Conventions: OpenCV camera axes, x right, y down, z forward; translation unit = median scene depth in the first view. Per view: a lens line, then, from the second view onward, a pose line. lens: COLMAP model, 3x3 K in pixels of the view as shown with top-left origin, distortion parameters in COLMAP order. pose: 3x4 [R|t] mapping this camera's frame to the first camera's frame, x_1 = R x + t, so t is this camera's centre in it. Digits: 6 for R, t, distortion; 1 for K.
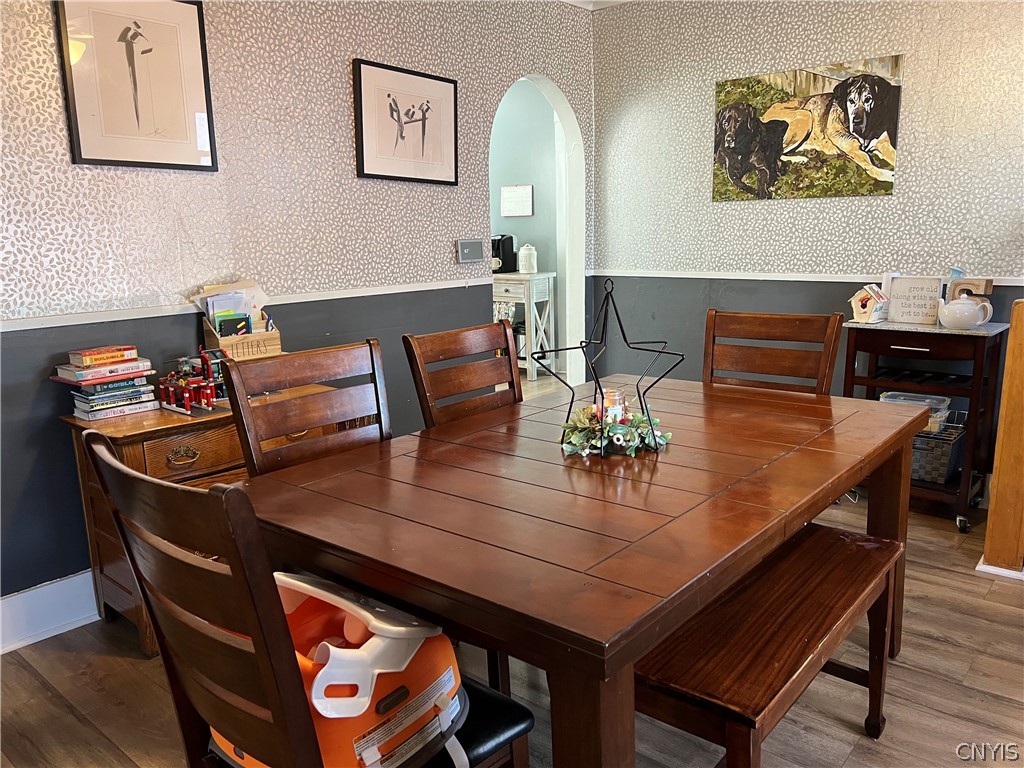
lens RADIAL K [[771.8, 0, 512.7], [0, 771.8, 382.1], [0, 0, 1]] dist [0.057173, -0.070219]
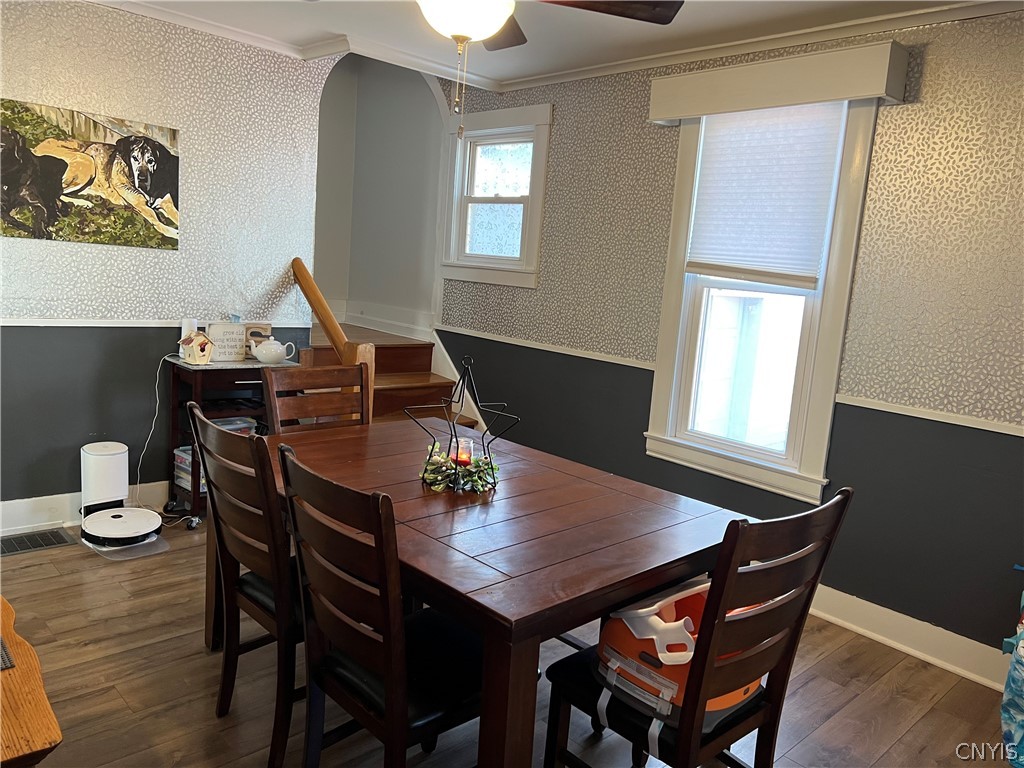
lens RADIAL K [[771.8, 0, 515.1], [0, 771.8, 391.3], [0, 0, 1]] dist [0.057173, -0.070219]
pose [[0.116284, -0.126662, 0.985106, -0.583798], [0.111452, 0.987235, 0.113780, -0.108145], [-0.986943, 0.096561, 0.128917, 0.376231]]
